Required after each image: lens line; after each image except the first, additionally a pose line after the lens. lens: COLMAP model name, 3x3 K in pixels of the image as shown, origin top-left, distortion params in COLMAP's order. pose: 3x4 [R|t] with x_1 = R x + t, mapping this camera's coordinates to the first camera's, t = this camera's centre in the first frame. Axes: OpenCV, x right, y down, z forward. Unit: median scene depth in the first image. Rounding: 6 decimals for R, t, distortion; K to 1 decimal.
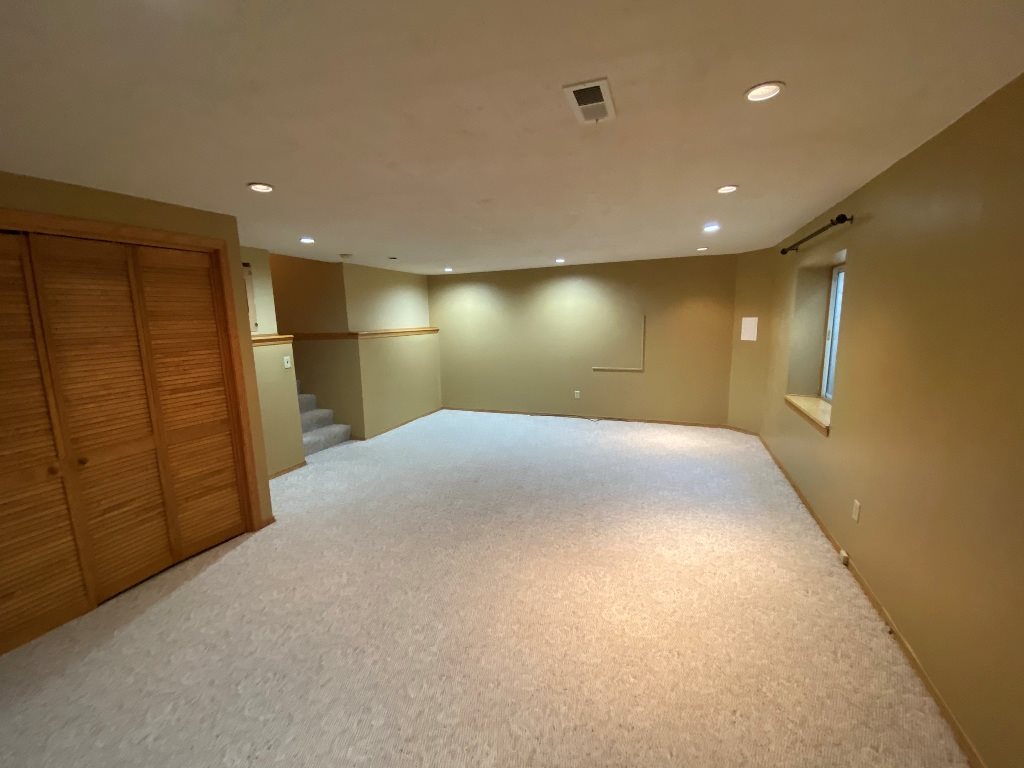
lens RADIAL K [[415.7, 0, 507.2], [0, 415.7, 381.5], [0, 0, 1]] dist [0.000855, -0.000725]
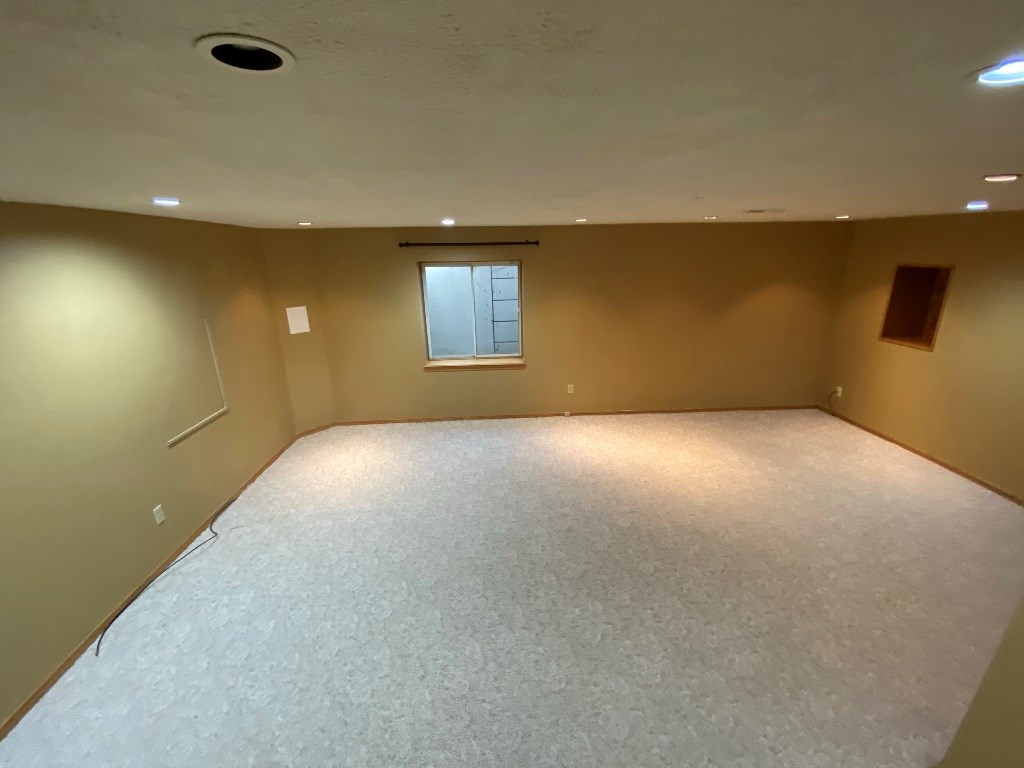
lens RADIAL K [[415.7, 0, 507.0], [0, 415.7, 388.7], [0, 0, 1]] dist [0.000855, -0.000725]
pose [[-0.416926, -0.239882, 0.876715, -0.650020], [0.171312, 0.926521, 0.334978, -0.335978], [-0.892650, 0.289853, -0.345196, 1.517228]]
